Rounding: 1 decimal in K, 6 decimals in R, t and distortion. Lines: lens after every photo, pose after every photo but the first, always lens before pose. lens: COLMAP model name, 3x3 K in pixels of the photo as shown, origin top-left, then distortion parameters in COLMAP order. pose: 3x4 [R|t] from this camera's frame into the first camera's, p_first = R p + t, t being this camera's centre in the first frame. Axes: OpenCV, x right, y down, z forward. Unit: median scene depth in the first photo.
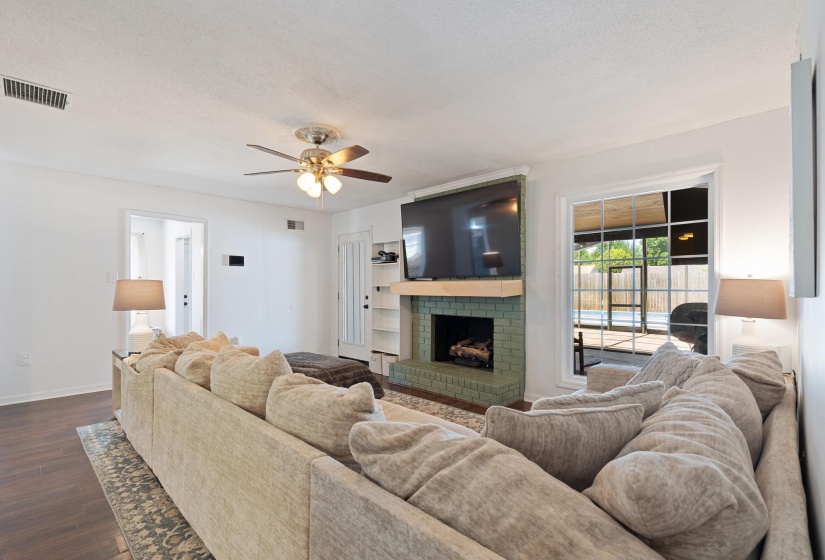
lens RADIAL K [[371.0, 0, 413.2], [0, 371.0, 287.6], [0, 0, 1]] dist [0.000745, 0.000342]
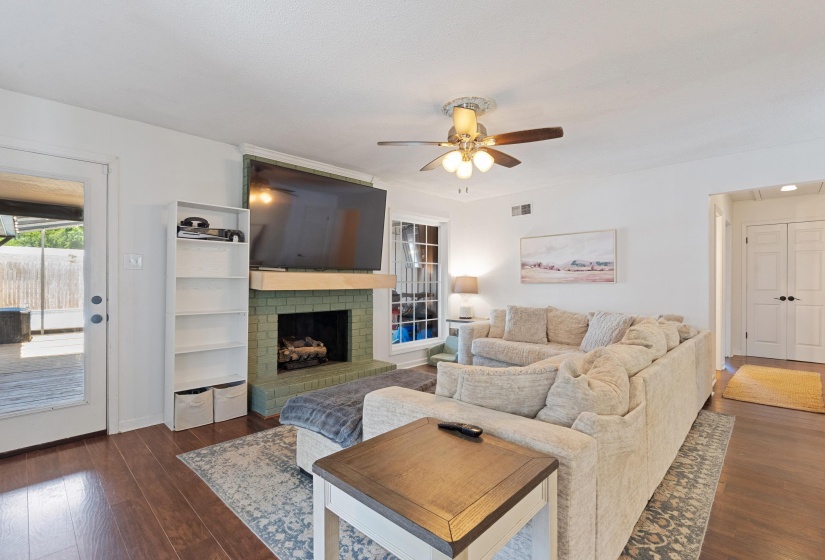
lens RADIAL K [[375.7, 0, 403.8], [0, 375.7, 281.0], [0, 0, 1]] dist [0.003231, 0.000841]
pose [[0.024633, -0.001072, 0.999696, -1.245693], [-0.001142, 0.999999, 0.001100, 0.001275], [-0.999696, -0.001169, 0.024632, 1.221316]]
